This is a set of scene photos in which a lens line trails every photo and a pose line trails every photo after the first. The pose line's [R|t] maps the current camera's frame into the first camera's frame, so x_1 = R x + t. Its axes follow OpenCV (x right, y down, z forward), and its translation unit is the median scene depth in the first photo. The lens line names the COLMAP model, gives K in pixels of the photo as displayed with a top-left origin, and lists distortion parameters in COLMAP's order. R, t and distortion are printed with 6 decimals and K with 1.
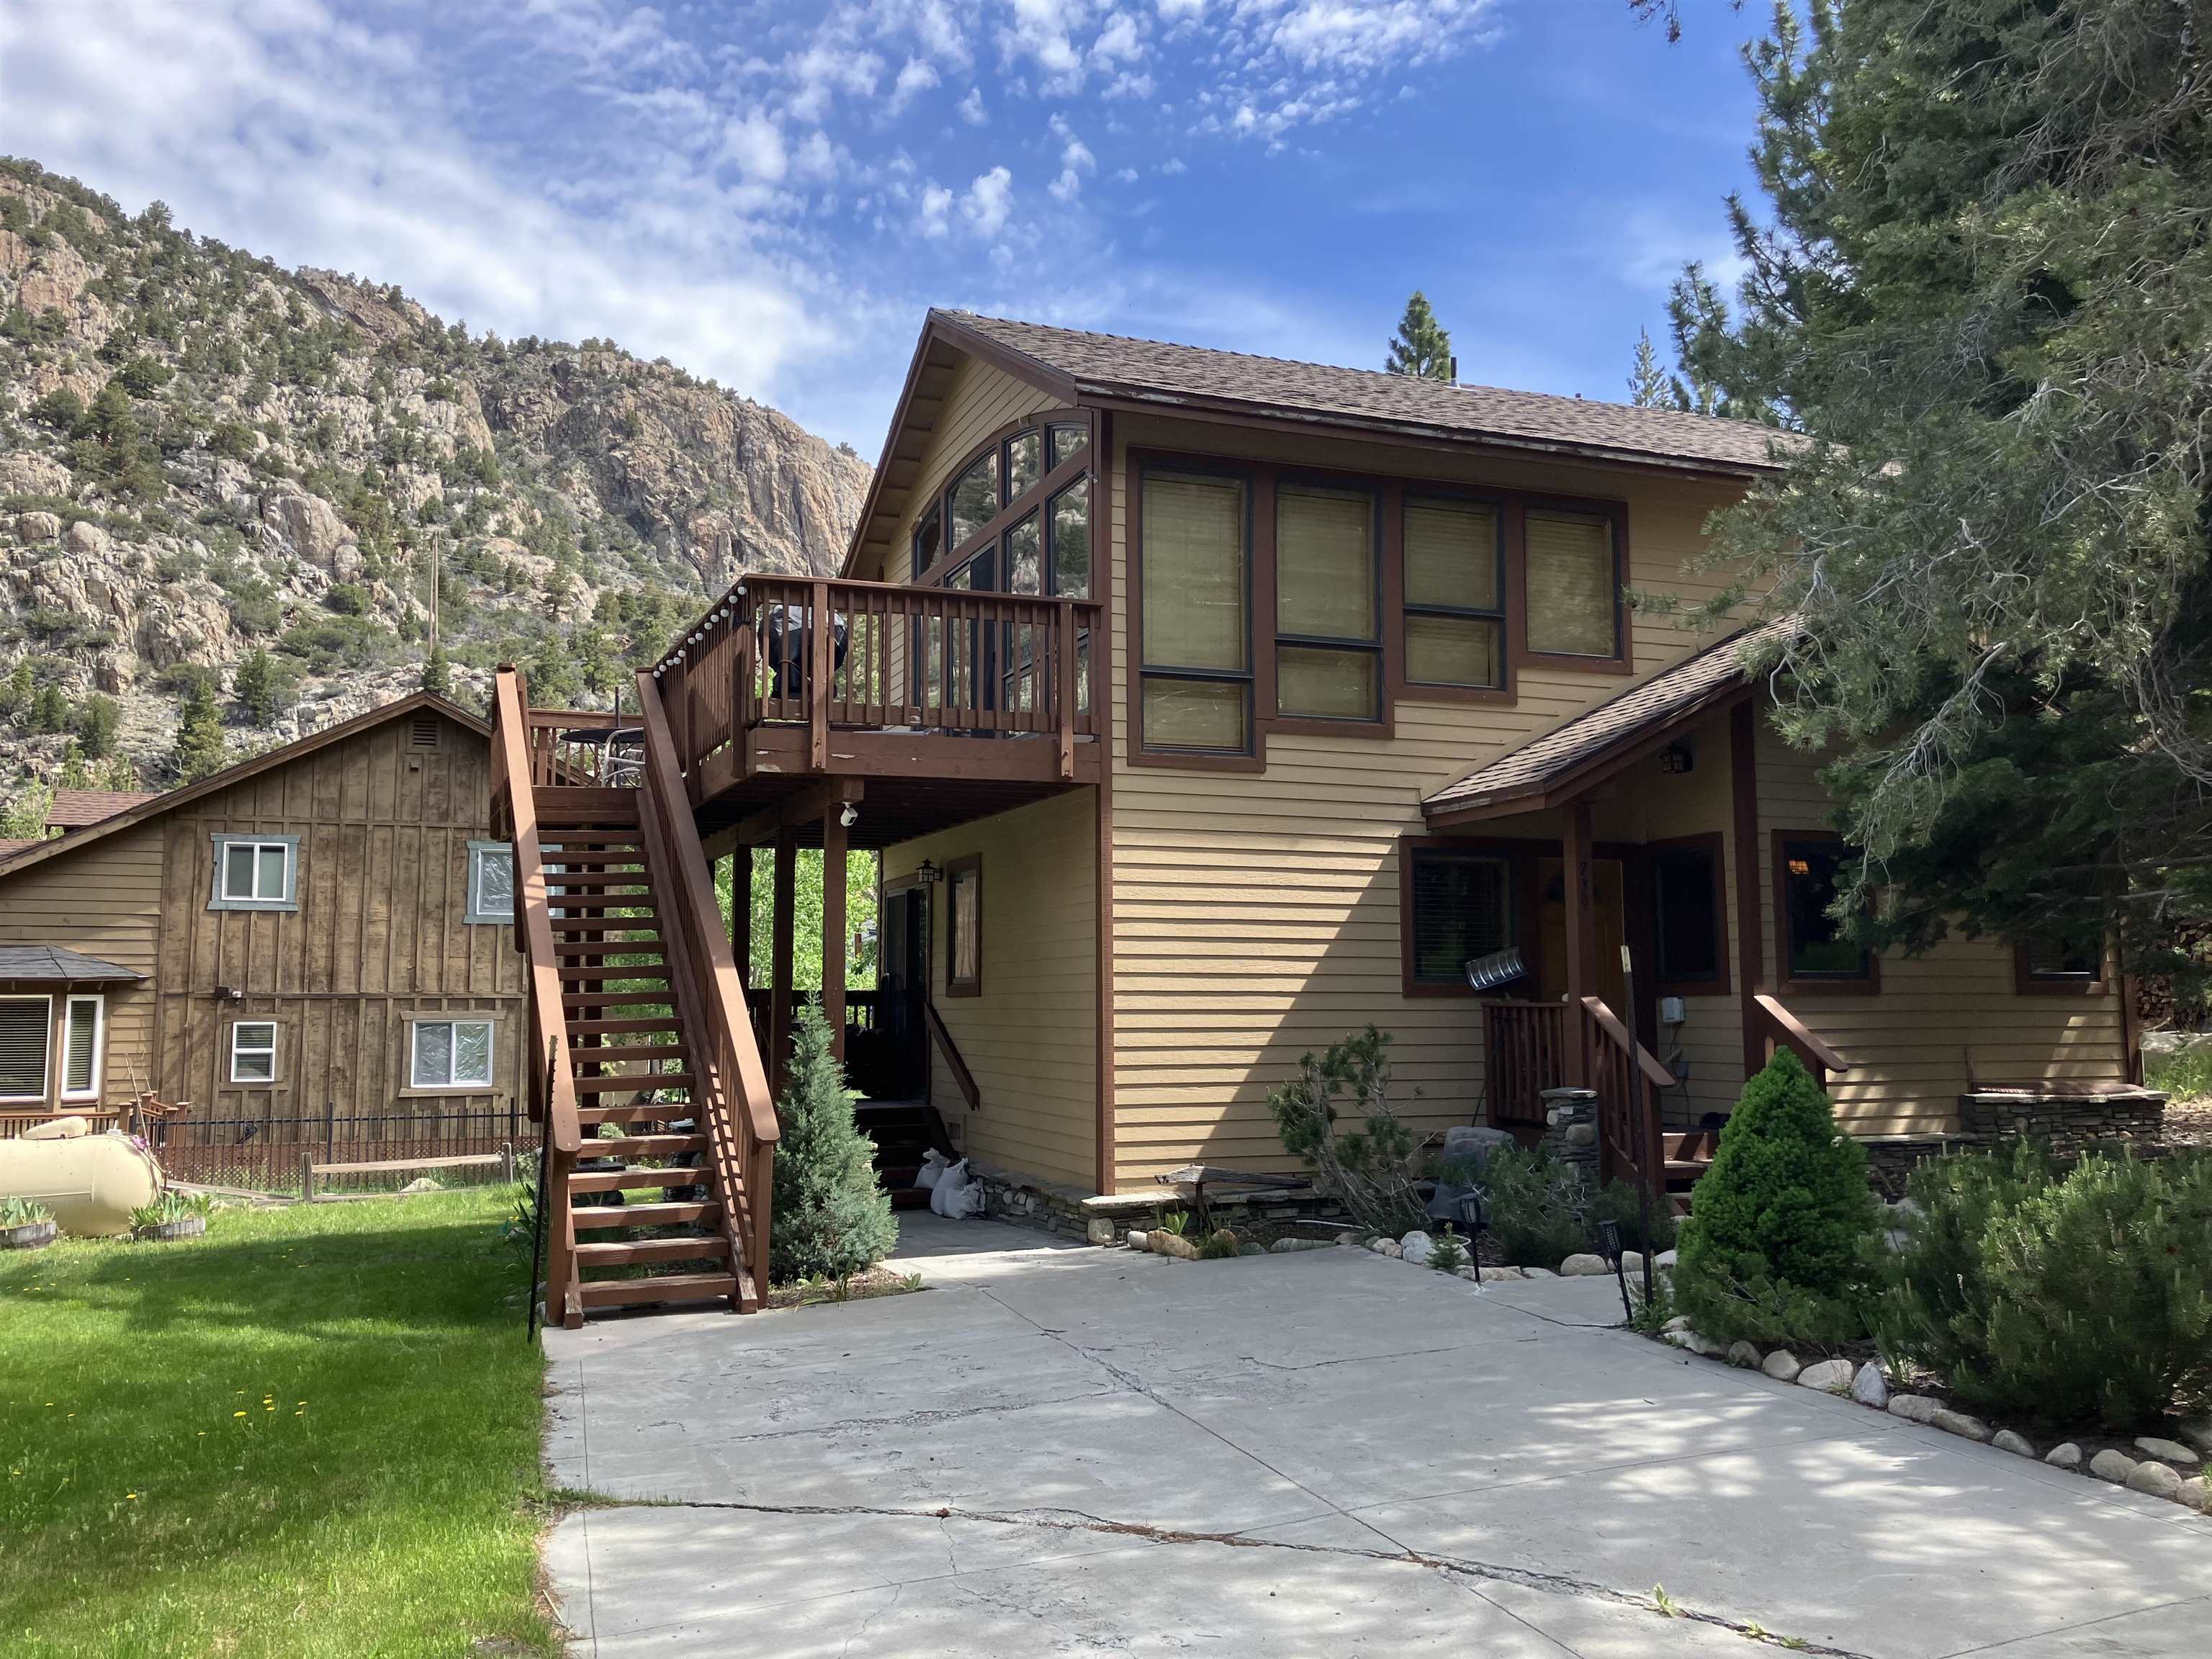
lens RADIAL K [[1818.9, 0, 1084.0], [0, 1818.9, 806.1], [0, 0, 1]] dist [0.041271, -0.050512]
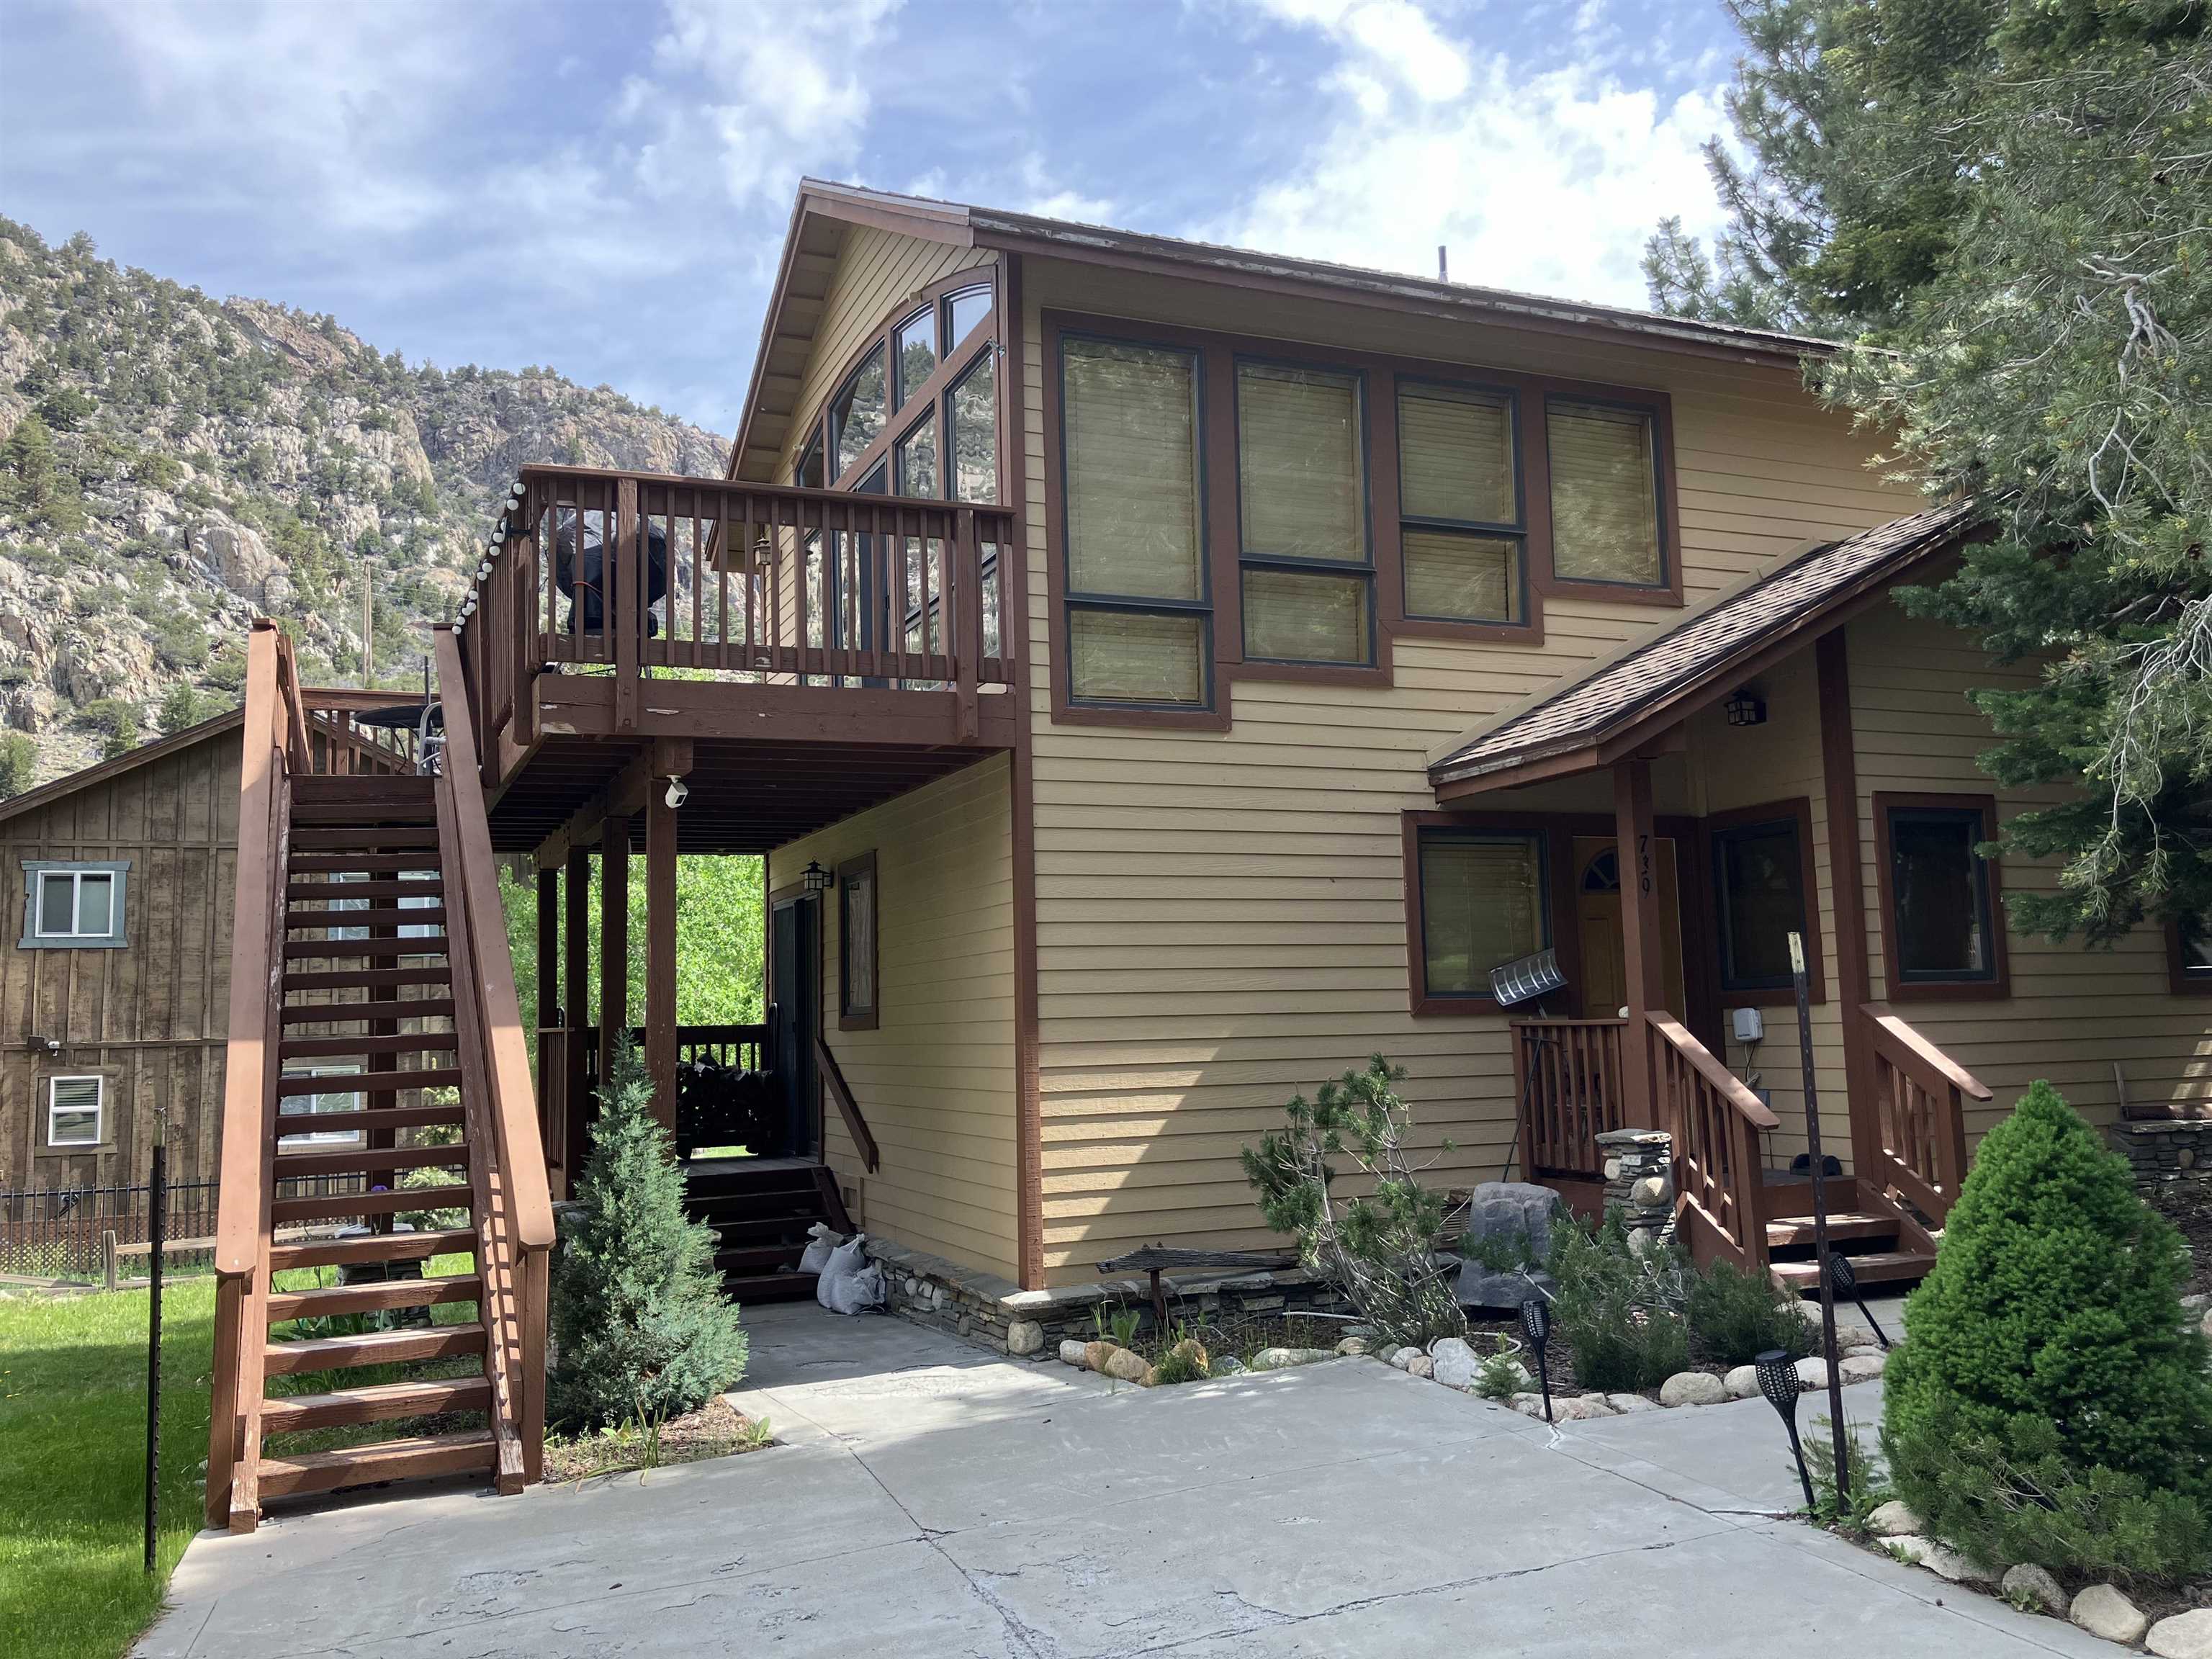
lens RADIAL K [[1808.3, 0, 1106.0], [0, 1808.3, 829.5], [0, 0, 1]] dist [0.010170, 0.012731]
pose [[0.999178, -0.020851, 0.034767, 0.017239], [0.020885, 0.999782, -0.000617, 0.020166], [-0.034747, 0.001342, 0.999395, 0.208544]]
